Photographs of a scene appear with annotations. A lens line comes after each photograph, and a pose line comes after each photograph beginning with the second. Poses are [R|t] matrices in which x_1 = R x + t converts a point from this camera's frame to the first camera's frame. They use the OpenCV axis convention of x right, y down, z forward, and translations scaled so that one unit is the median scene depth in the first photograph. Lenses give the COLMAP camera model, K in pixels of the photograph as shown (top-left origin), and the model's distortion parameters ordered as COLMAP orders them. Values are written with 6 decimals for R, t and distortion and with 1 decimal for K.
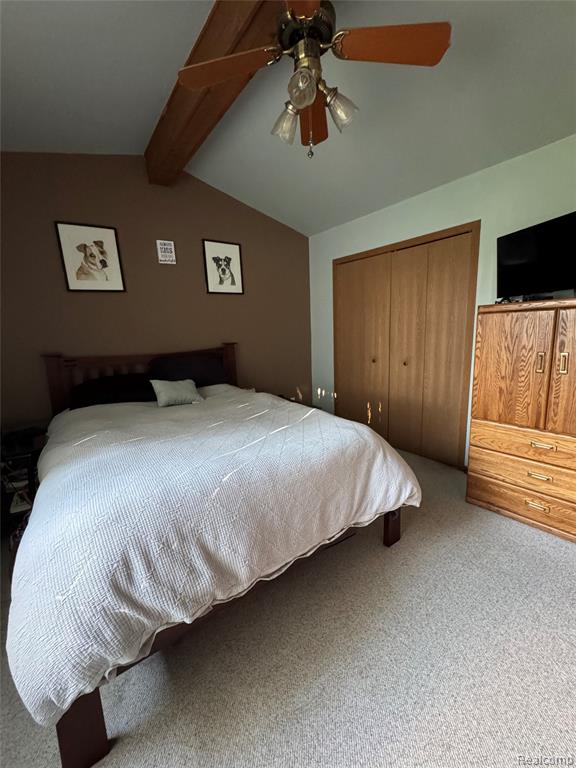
lens RADIAL K [[308.1, 0, 287.4], [0, 308.1, 383.2], [0, 0, 1]] dist [-0.001092, -0.001101]
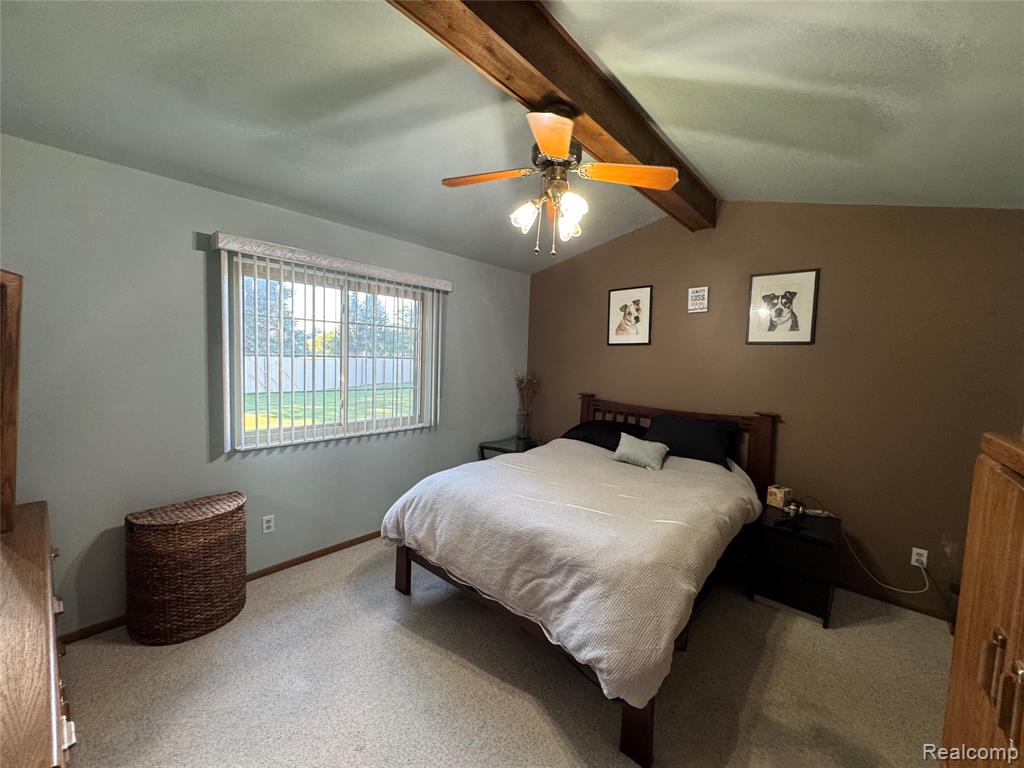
lens RADIAL K [[410.8, 0, 512.3], [0, 410.8, 385.7], [0, 0, 1]] dist [-0.001092, -0.001101]
pose [[0.197416, 0.121930, -0.972707, 0.746463], [-0.212584, 0.973949, 0.078941, -0.180067], [0.956993, 0.191198, 0.218194, 0.305062]]
